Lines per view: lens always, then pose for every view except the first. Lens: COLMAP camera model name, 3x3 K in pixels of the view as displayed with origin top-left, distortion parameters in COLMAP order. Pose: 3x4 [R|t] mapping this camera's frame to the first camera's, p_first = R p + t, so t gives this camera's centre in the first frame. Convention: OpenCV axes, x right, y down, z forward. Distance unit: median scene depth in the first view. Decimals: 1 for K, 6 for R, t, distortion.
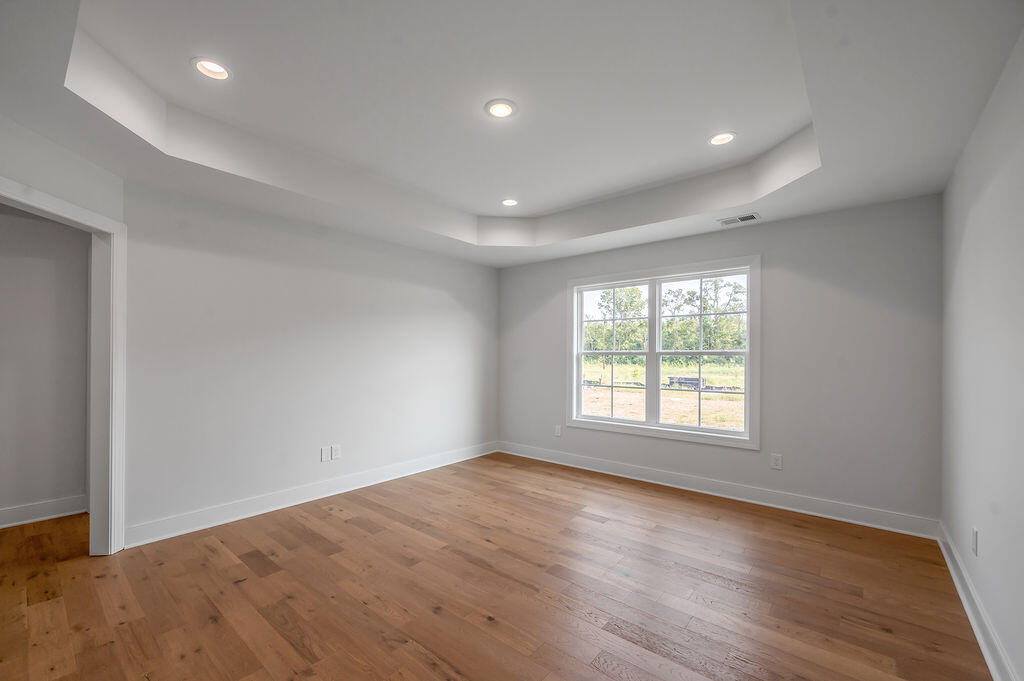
lens RADIAL K [[422.0, 0, 512.2], [0, 422.0, 346.1], [0, 0, 1]] dist [-0.004214, 0.000563]
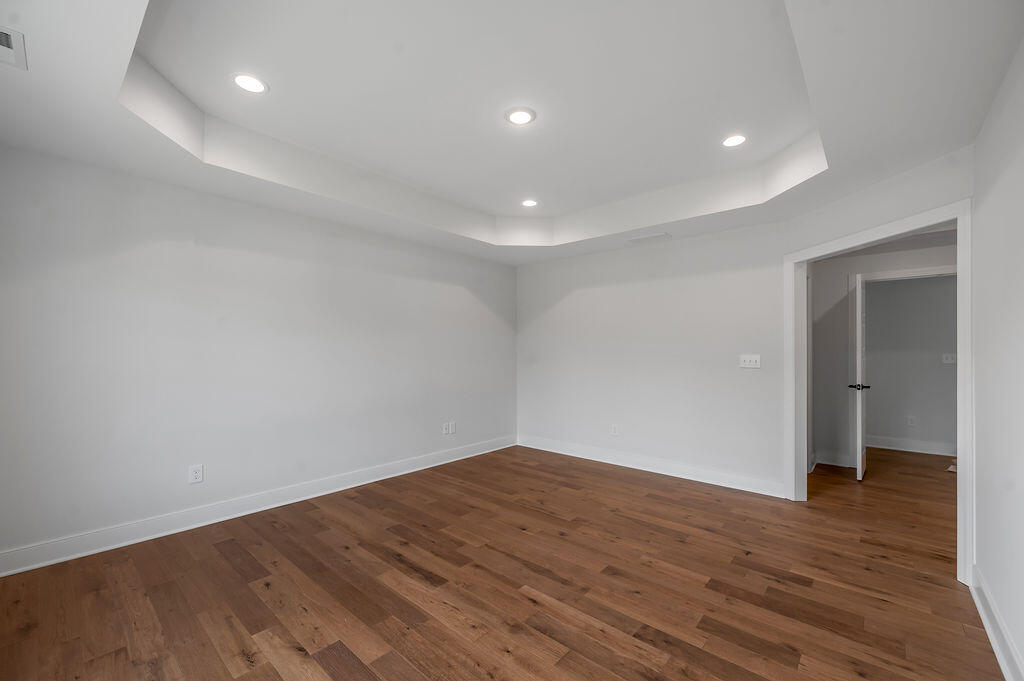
lens RADIAL K [[422.0, 0, 507.8], [0, 422.0, 346.6], [0, 0, 1]] dist [-0.004214, 0.000563]
pose [[-0.998888, -0.008409, 0.046392, -0.043387], [-0.009859, 0.999467, -0.031111, 0.038979], [-0.046105, -0.031534, -0.998439, 1.840172]]
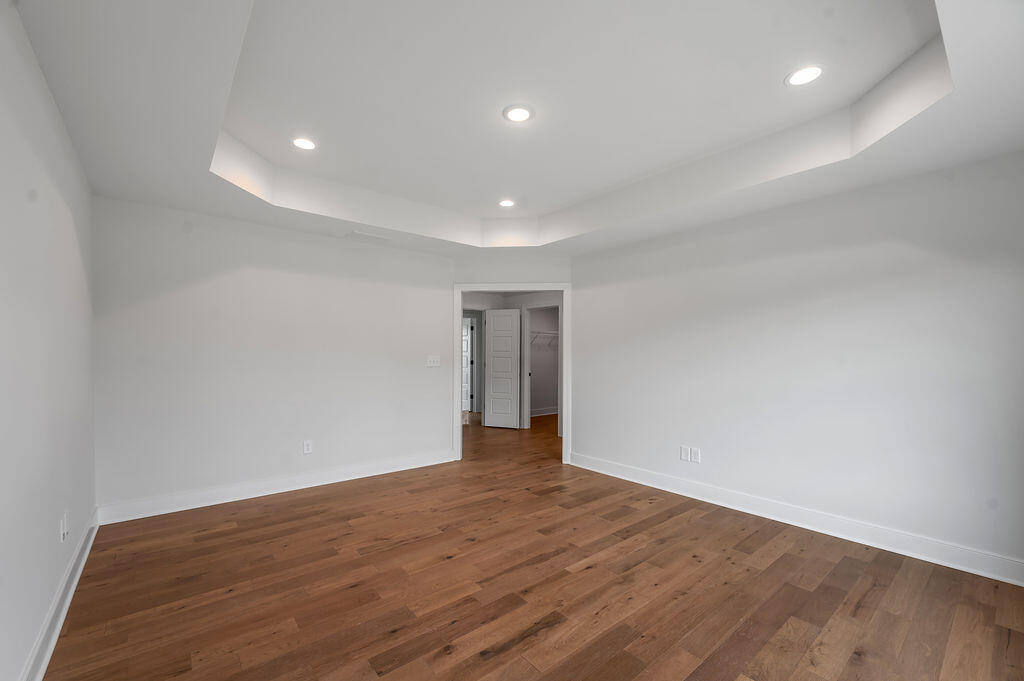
lens RADIAL K [[422.0, 0, 499.4], [0, 422.0, 359.8], [0, 0, 1]] dist [-0.004214, 0.000563]
pose [[-0.202664, 0.007017, -0.979223, 0.875415], [0.016268, 0.999860, 0.003798, 0.024711], [0.979113, -0.015160, -0.202750, 1.048745]]
